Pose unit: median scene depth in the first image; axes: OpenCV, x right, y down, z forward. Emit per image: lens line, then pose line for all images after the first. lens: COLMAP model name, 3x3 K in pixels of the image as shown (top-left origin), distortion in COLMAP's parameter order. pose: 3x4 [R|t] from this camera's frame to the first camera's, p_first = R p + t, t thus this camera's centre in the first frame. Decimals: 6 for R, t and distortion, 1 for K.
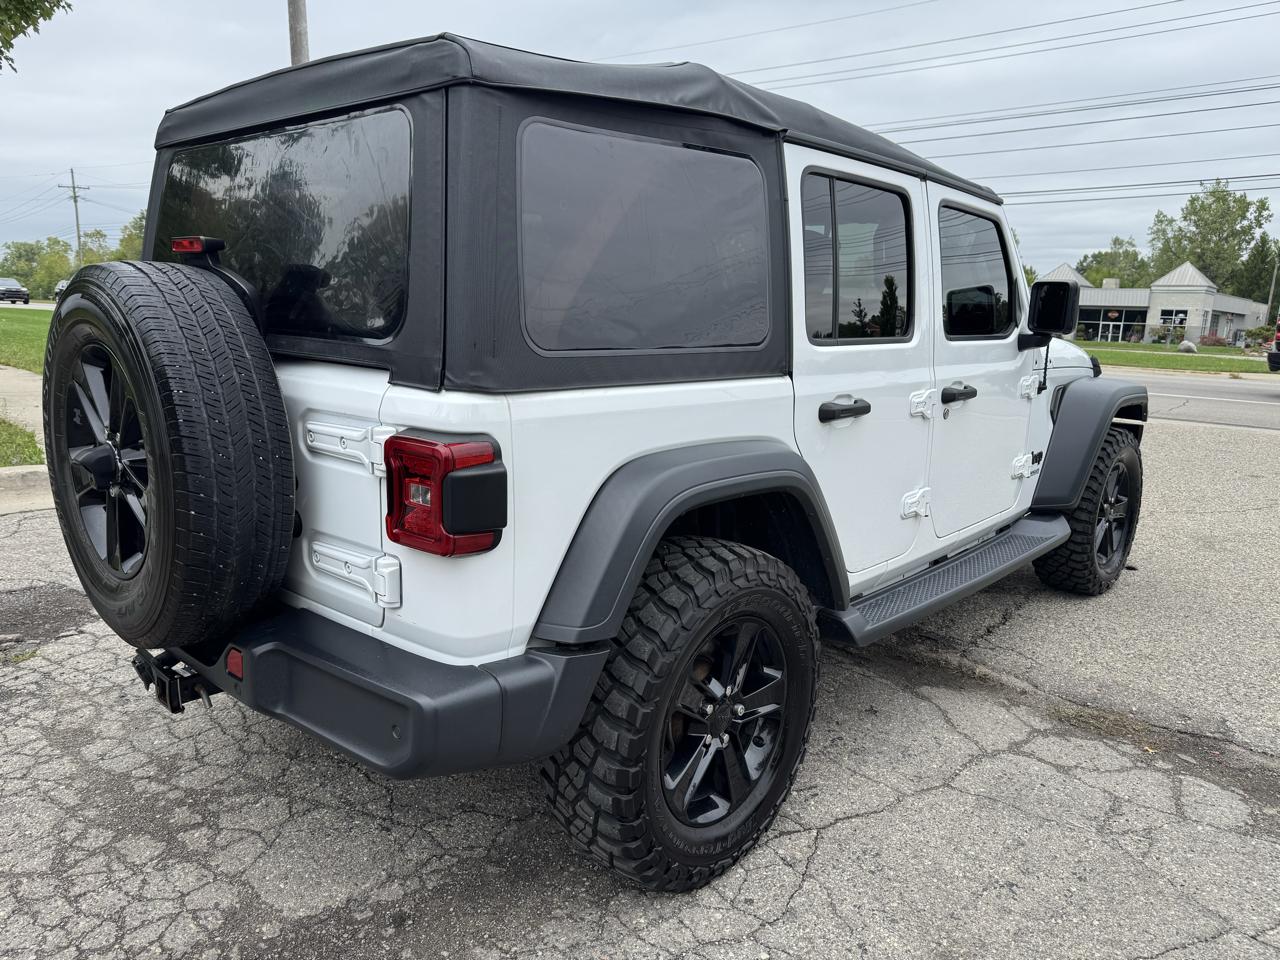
lens RADIAL K [[897.5, 0, 642.0], [0, 897.5, 484.8], [0, 0, 1]] dist [0.021299, -0.034915]
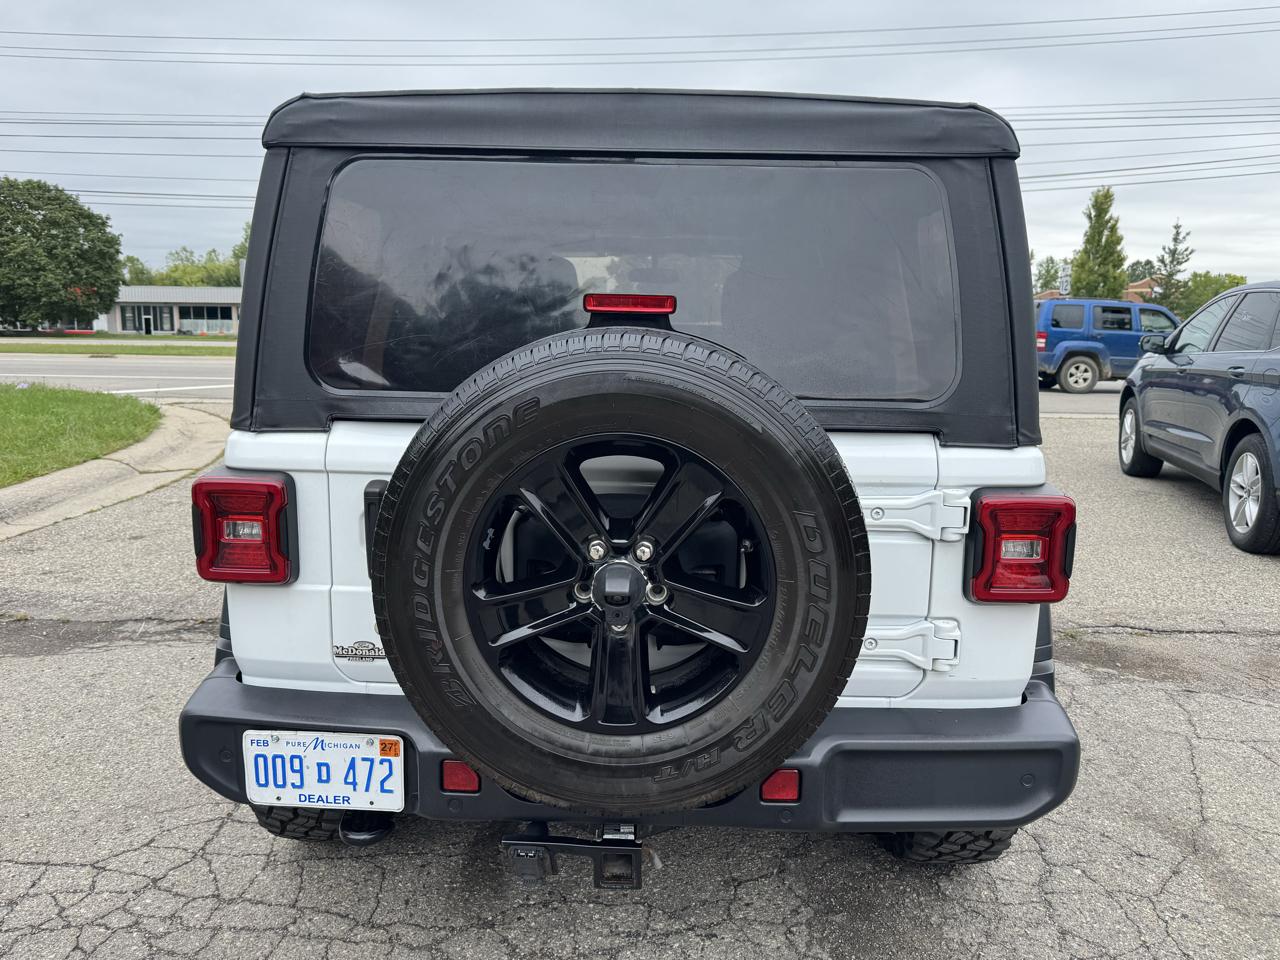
lens RADIAL K [[897.2, 0, 641.3], [0, 897.2, 481.2], [0, 0, 1]] dist [0.017478, -0.029194]
pose [[0.762918, -0.132574, 0.632756, -0.945595], [0.134500, 0.989881, 0.045230, -0.132701], [-0.632349, 0.050599, 0.773029, 0.361433]]
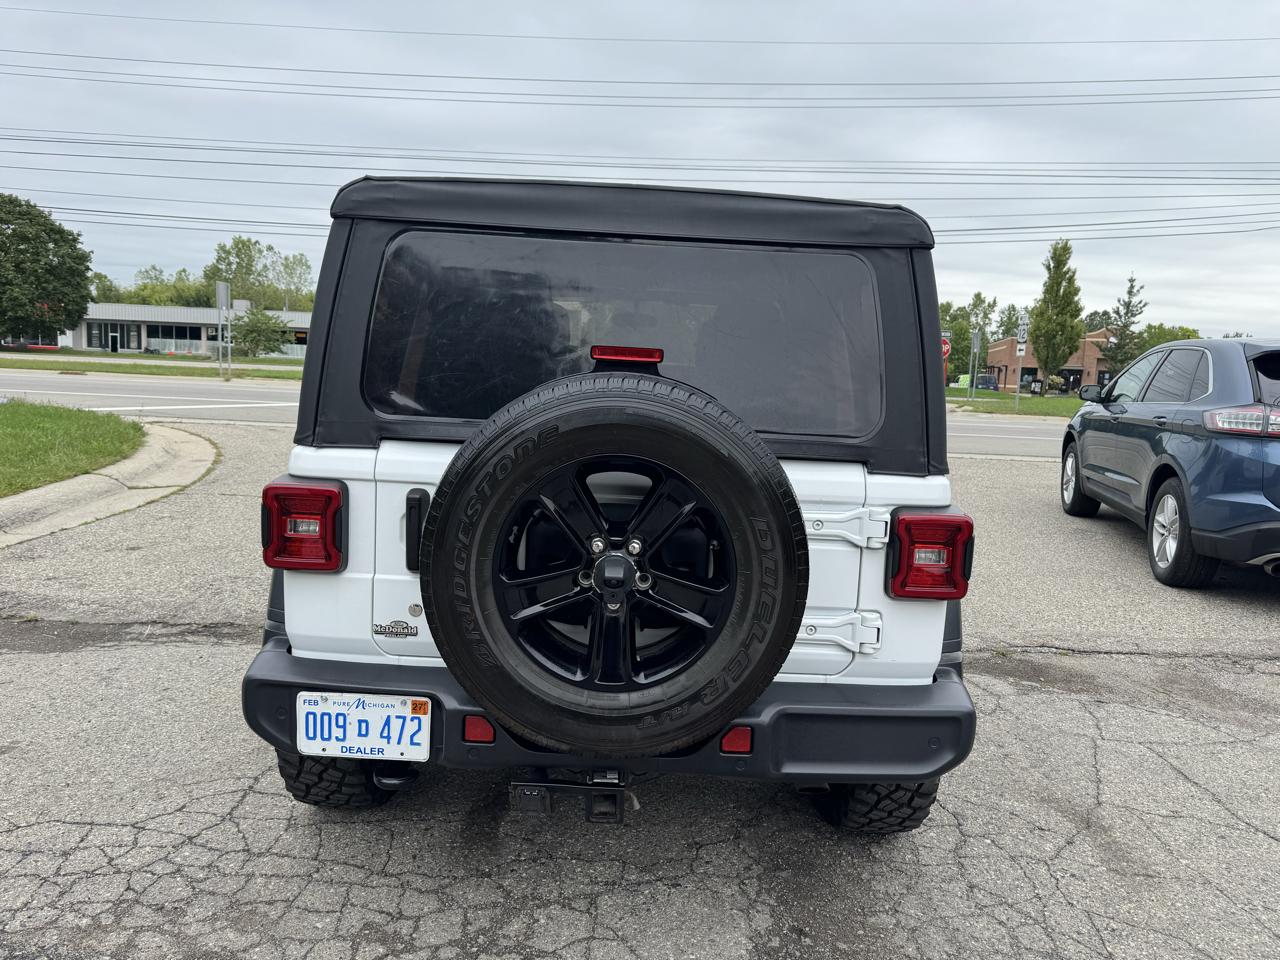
lens RADIAL K [[897.2, 0, 641.3], [0, 897.2, 481.2], [0, 0, 1]] dist [0.017478, -0.029194]
pose [[0.741877, -0.089817, 0.664493, -1.091238], [0.107960, 0.994059, 0.013831, -0.124117], [-0.661788, 0.061478, 0.747166, 0.226986]]
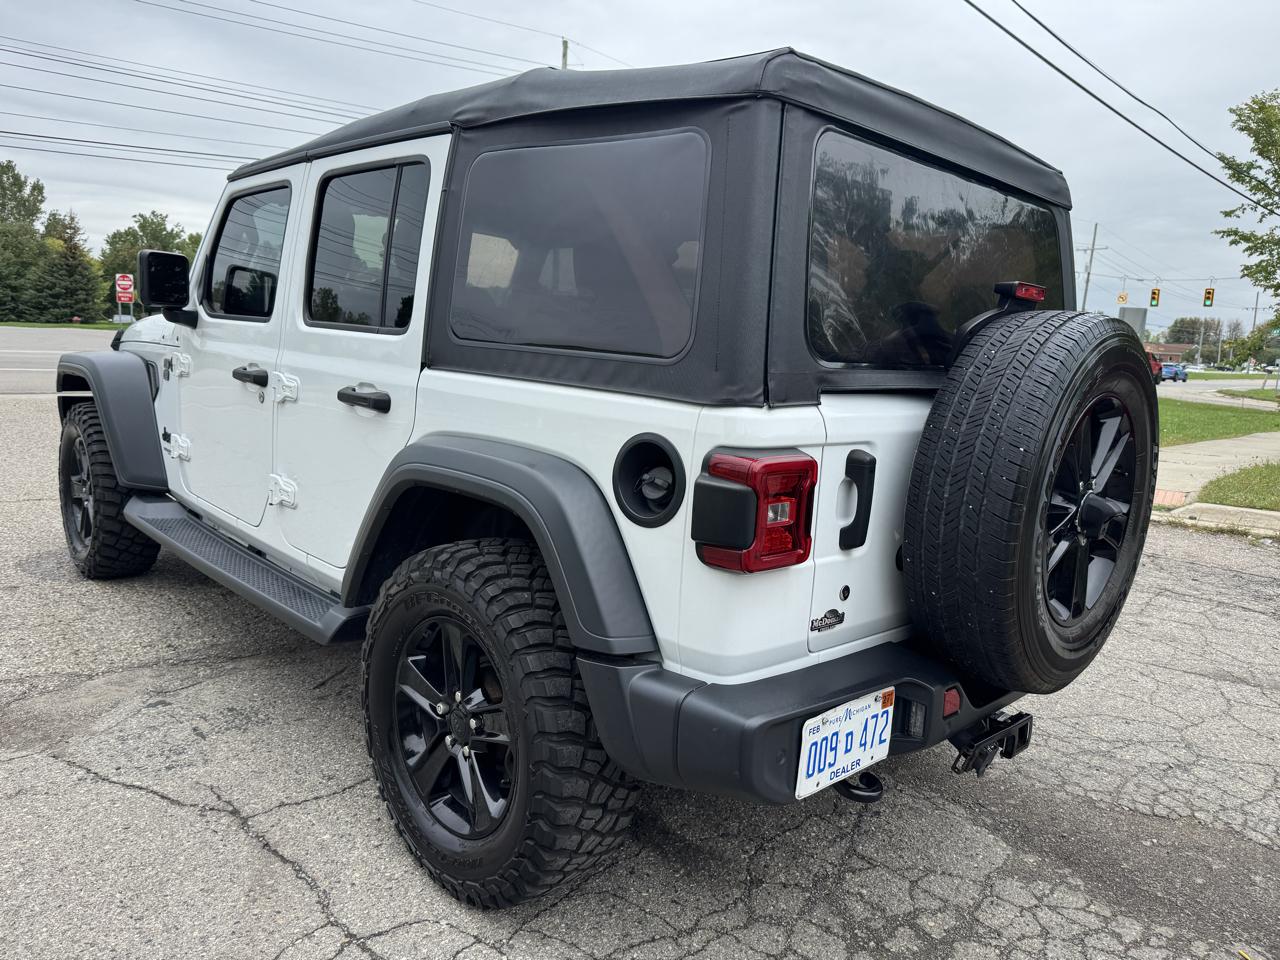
lens RADIAL K [[897.5, 0, 642.0], [0, 897.5, 484.8], [0, 0, 1]] dist [0.021299, -0.034915]
pose [[0.056361, -0.186844, 0.980772, -1.458364], [0.130412, 0.975295, 0.178306, -0.274023], [-0.989857, 0.117855, 0.079335, 1.282021]]
